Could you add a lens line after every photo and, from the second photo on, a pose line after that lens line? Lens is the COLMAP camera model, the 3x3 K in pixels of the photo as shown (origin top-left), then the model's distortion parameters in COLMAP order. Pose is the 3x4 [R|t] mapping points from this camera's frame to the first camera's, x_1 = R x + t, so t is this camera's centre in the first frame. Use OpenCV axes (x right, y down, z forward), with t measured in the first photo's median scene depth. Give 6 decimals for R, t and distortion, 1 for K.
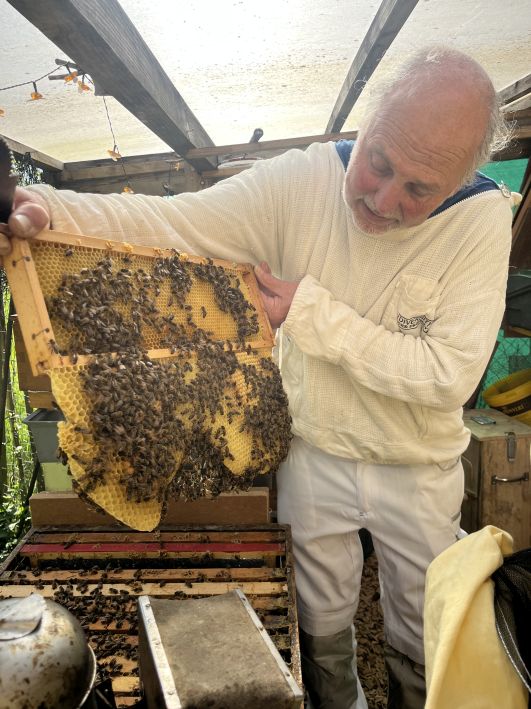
lens RADIAL K [[562.6, 0, 267.0], [0, 562.6, 358.5], [0, 0, 1]] dist [0.124207, -0.143950]
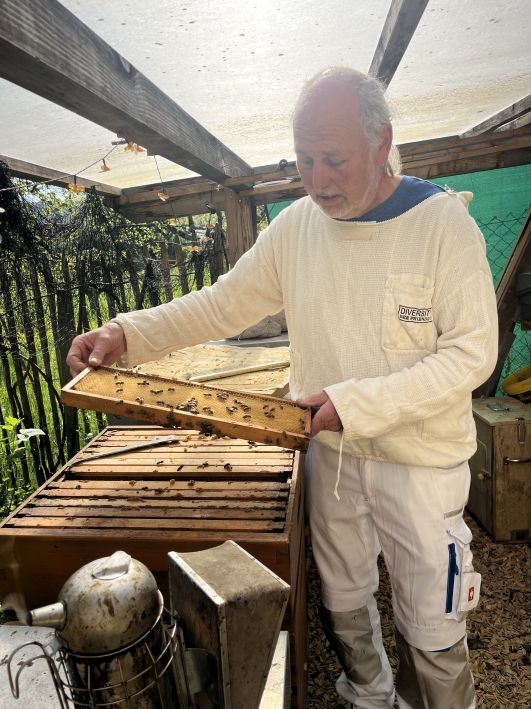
lens RADIAL K [[564.5, 0, 265.5], [0, 564.5, 354.5], [0, 0, 1]] dist [0.121349, -0.153088]
pose [[0.995184, -0.018341, -0.096296, 0.085566], [0.019439, 0.999756, 0.010475, -0.026012], [0.096081, -0.012296, 0.995298, -0.270986]]
